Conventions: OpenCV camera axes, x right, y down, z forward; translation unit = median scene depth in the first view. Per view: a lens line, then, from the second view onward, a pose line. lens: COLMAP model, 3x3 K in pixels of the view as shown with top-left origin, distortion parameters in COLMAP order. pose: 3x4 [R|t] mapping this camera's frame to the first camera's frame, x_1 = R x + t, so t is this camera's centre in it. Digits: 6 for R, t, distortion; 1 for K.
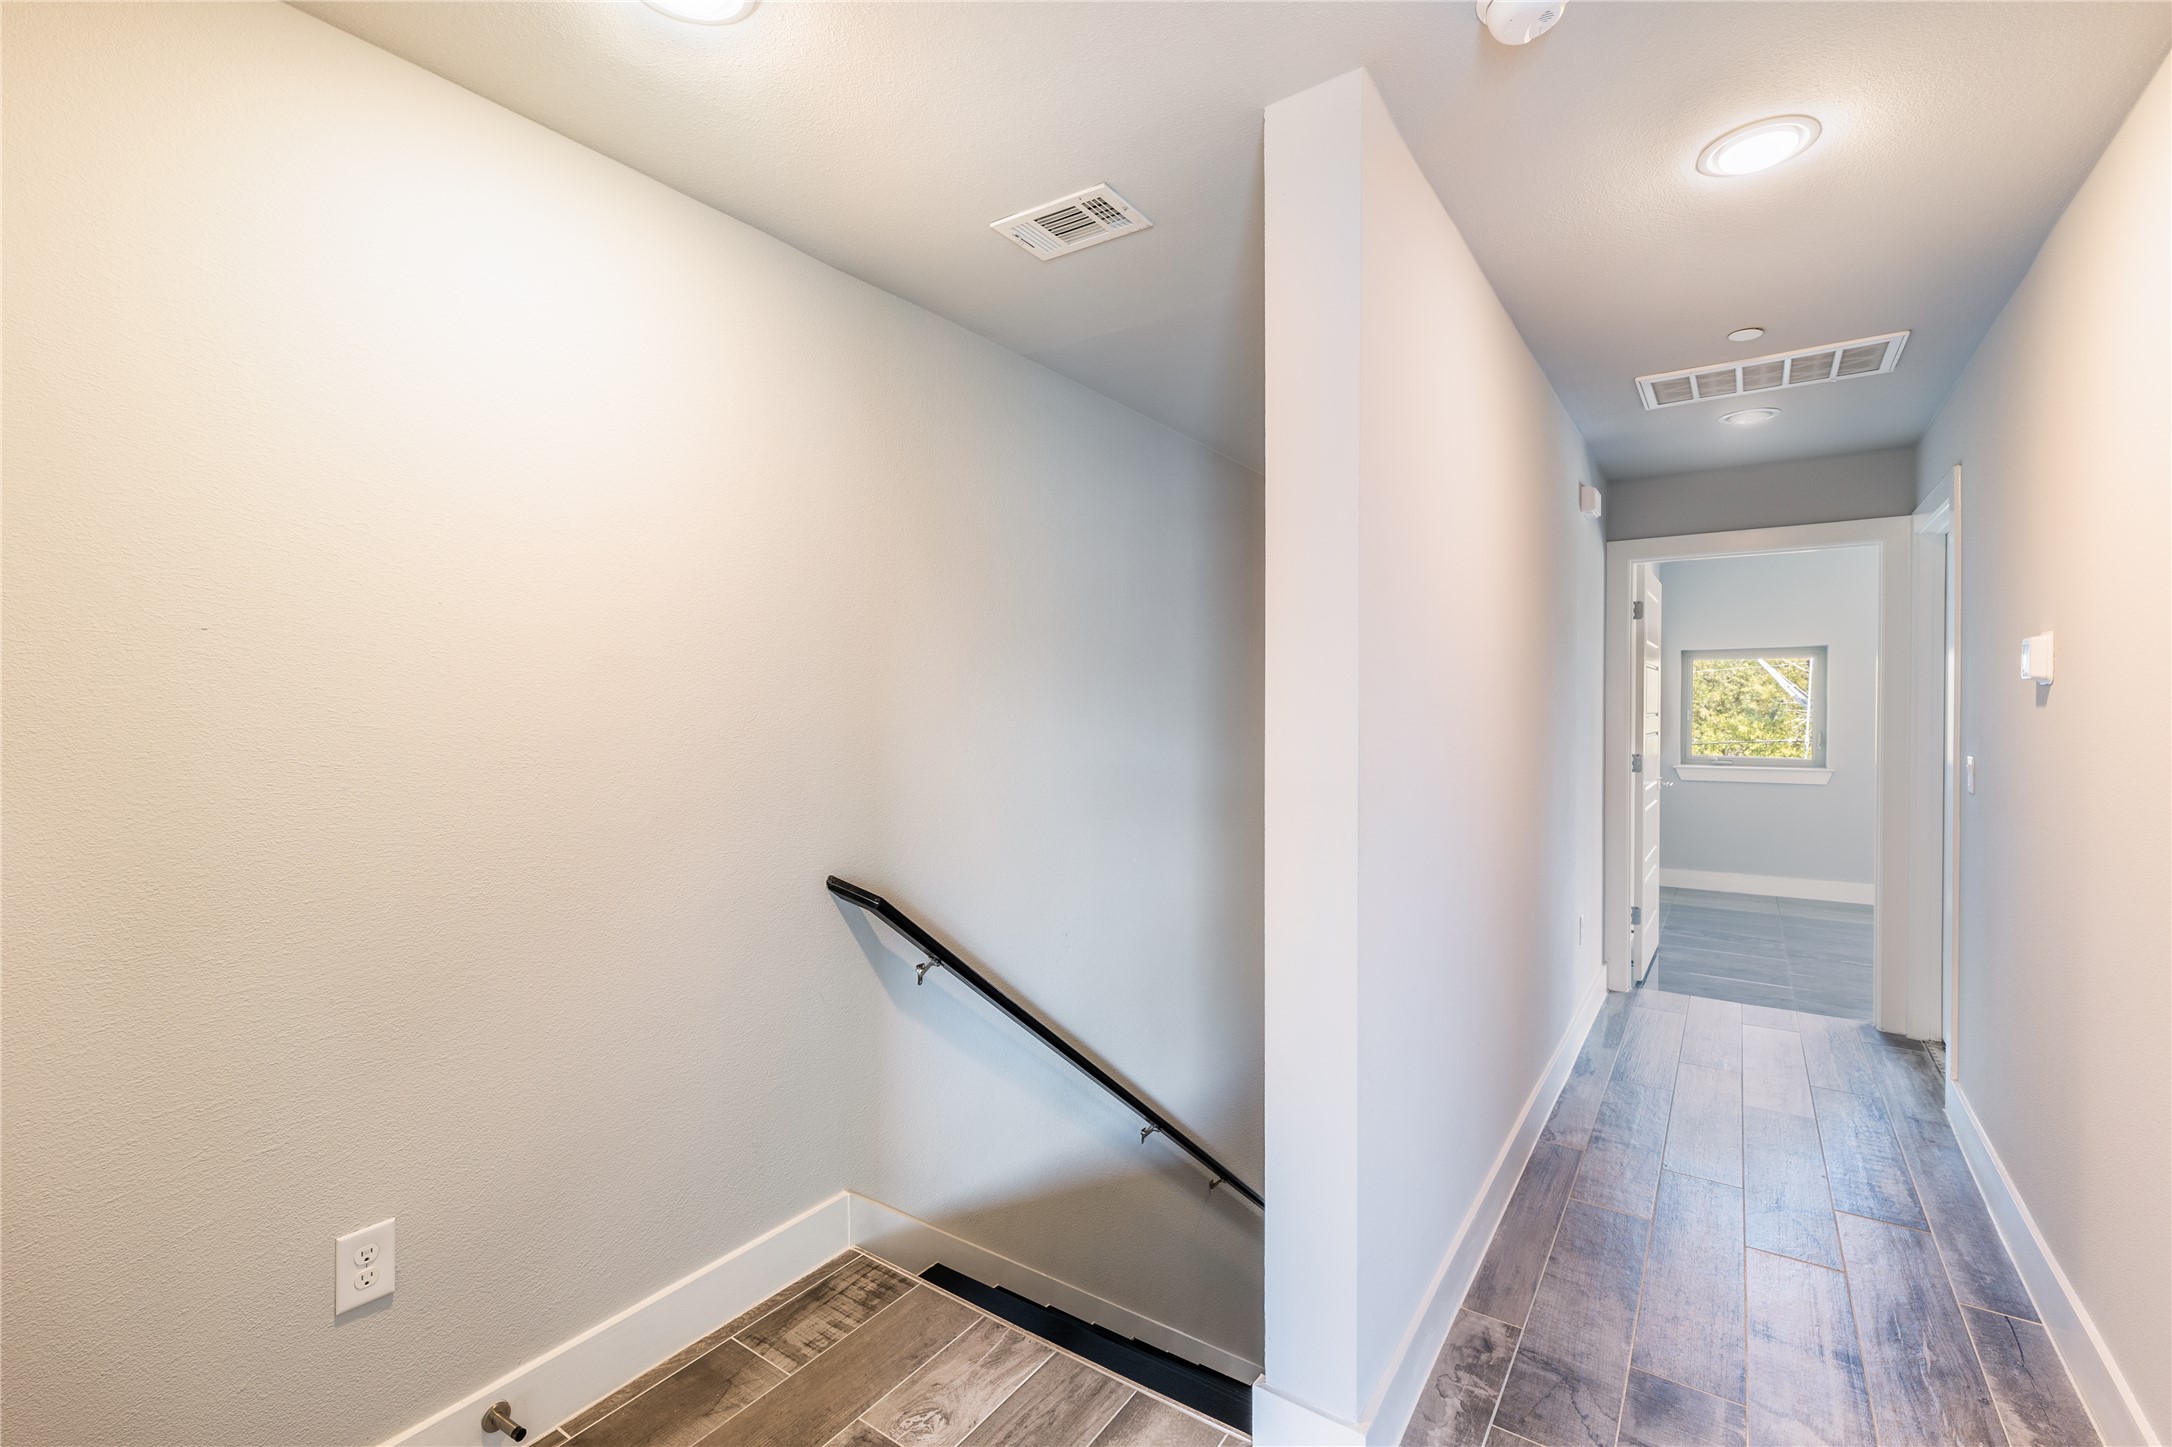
lens RADIAL K [[940.0, 0, 1094.8], [0, 940.0, 720.6], [0, 0, 1]] dist [0.003778, 0.000329]
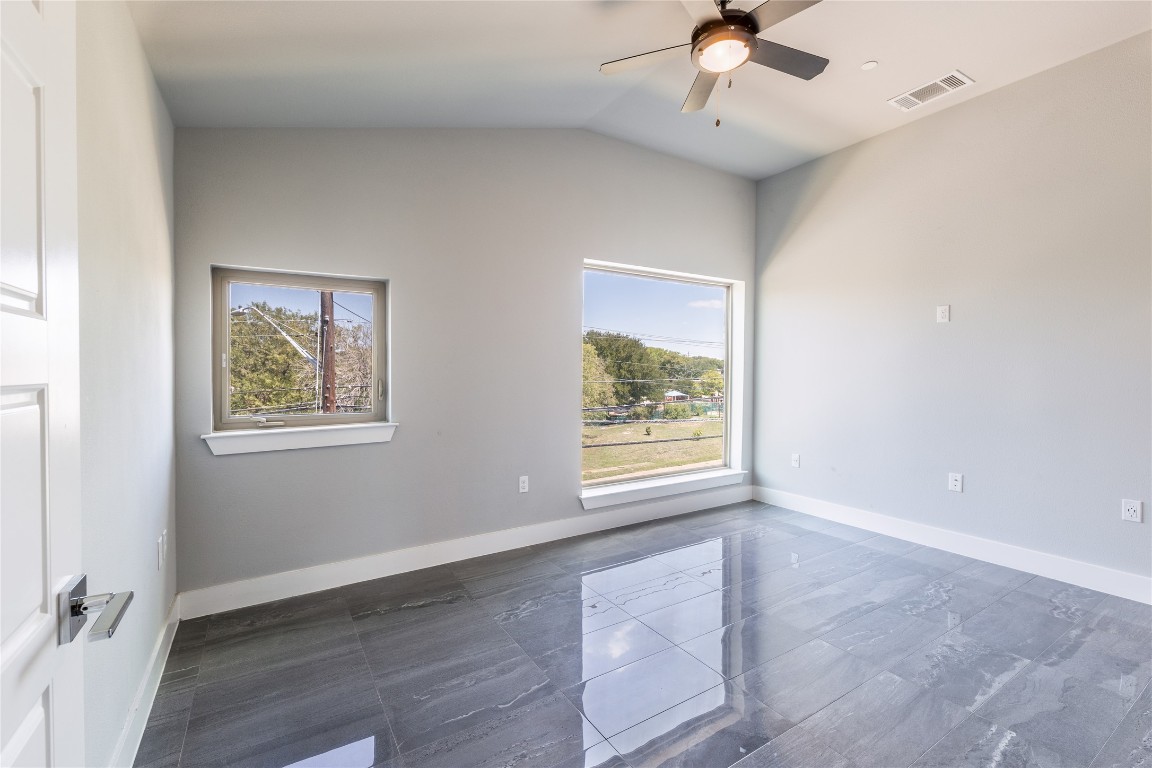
lens RADIAL K [[502.2, 0, 575.9], [0, 502.2, 383.3], [0, 0, 1]] dist [-0.000791, -0.000125]
pose [[0.400286, -0.020256, 0.916166, 0.350015], [0.009855, 0.999793, 0.017799, 0.006953], [-0.916337, 0.001904, 0.400403, 0.544326]]
